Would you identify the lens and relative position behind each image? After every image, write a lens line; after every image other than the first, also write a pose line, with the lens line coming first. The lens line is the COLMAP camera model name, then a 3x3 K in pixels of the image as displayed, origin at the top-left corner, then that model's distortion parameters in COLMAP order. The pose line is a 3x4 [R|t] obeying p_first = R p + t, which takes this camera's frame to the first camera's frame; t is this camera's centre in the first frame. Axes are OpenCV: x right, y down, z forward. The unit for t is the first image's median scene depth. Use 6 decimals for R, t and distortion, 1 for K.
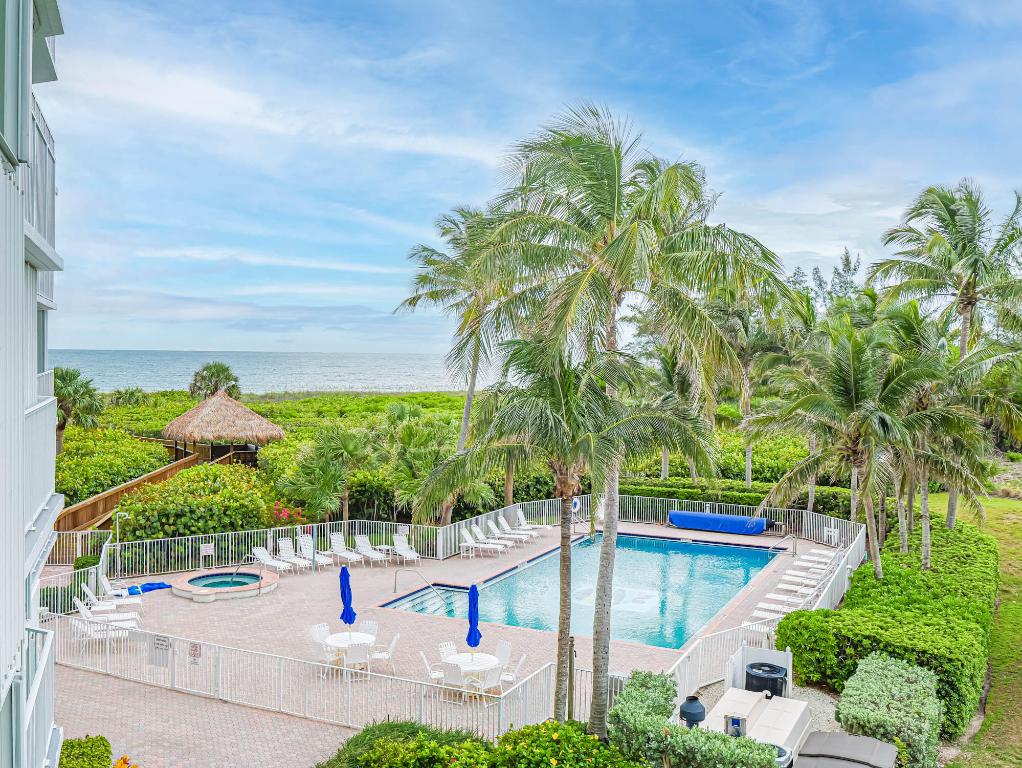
lens RADIAL K [[1022.6, 0, 510.0], [0, 1022.6, 383.2], [0, 0, 1]] dist [0.035308, 0.000000]
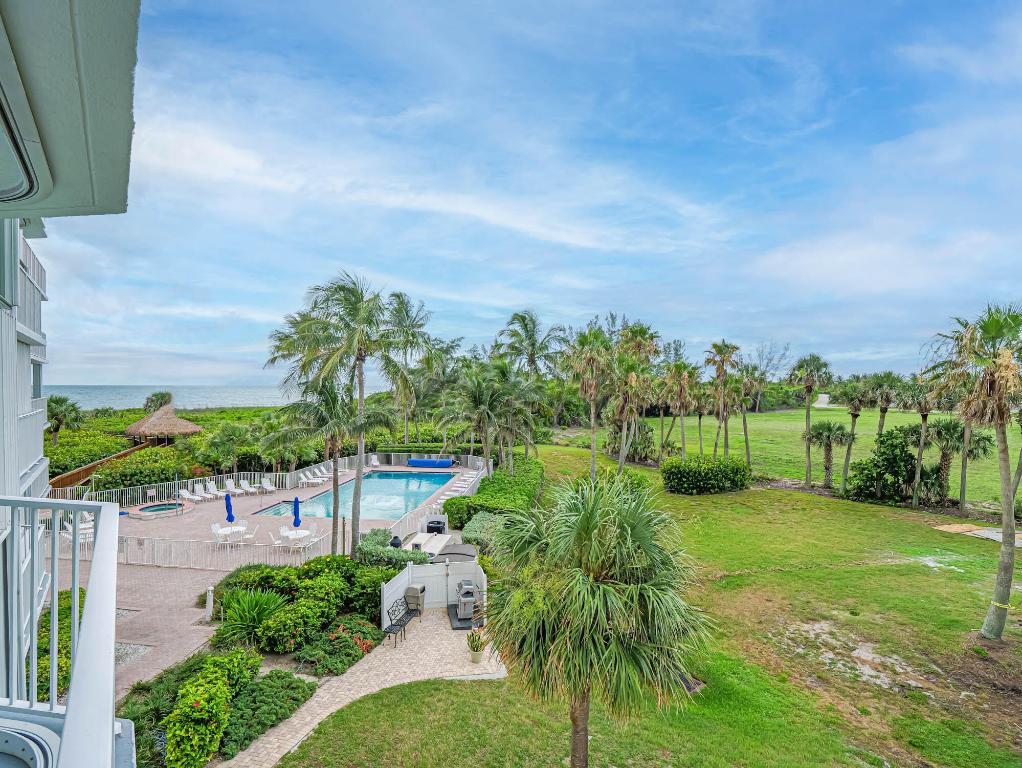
lens RADIAL K [[499.0, 0, 515.6], [0, 499.0, 394.9], [0, 0, 1]] dist [-0.022620, 0.001339]
pose [[0.942663, -0.015486, 0.333387, 0.031529], [0.018155, 0.999823, -0.004892, 0.001861], [-0.333252, 0.010665, 0.942777, -0.059482]]
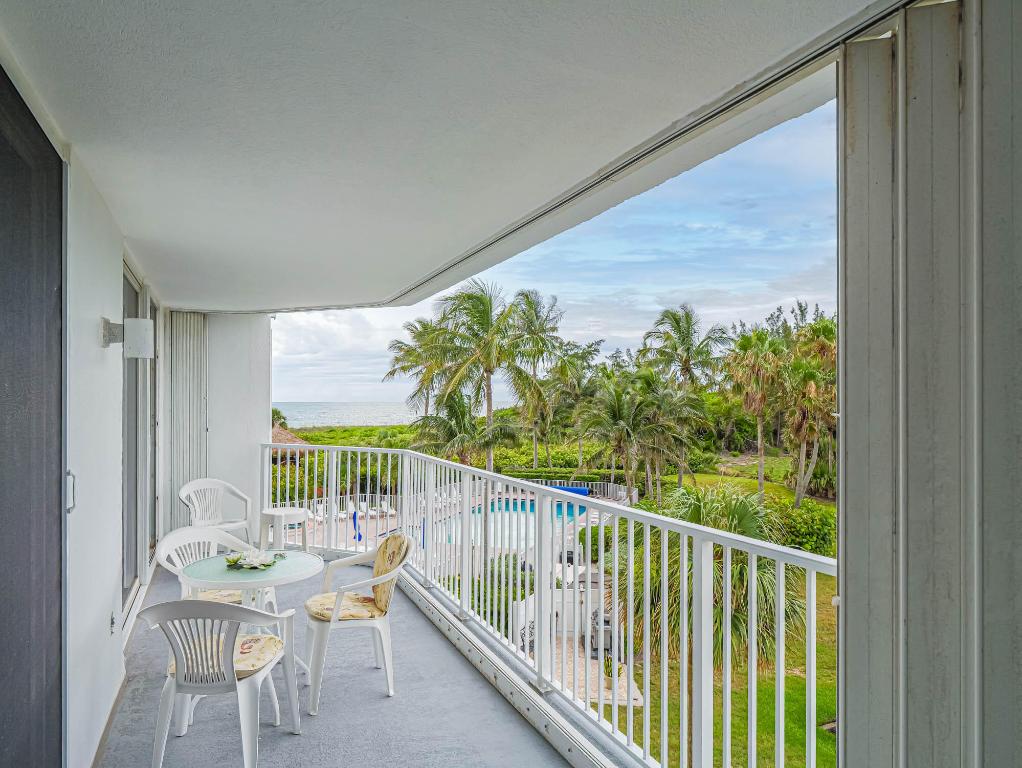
lens RADIAL K [[631.2, 0, 508.5], [0, 631.2, 399.8], [0, 0, 1]] dist [0.008281, 0.000328]
pose [[0.996344, -0.013482, 0.084361, 0.017805], [0.015967, 0.999456, -0.028846, 0.005766], [-0.083927, 0.030087, 0.996018, -0.140029]]
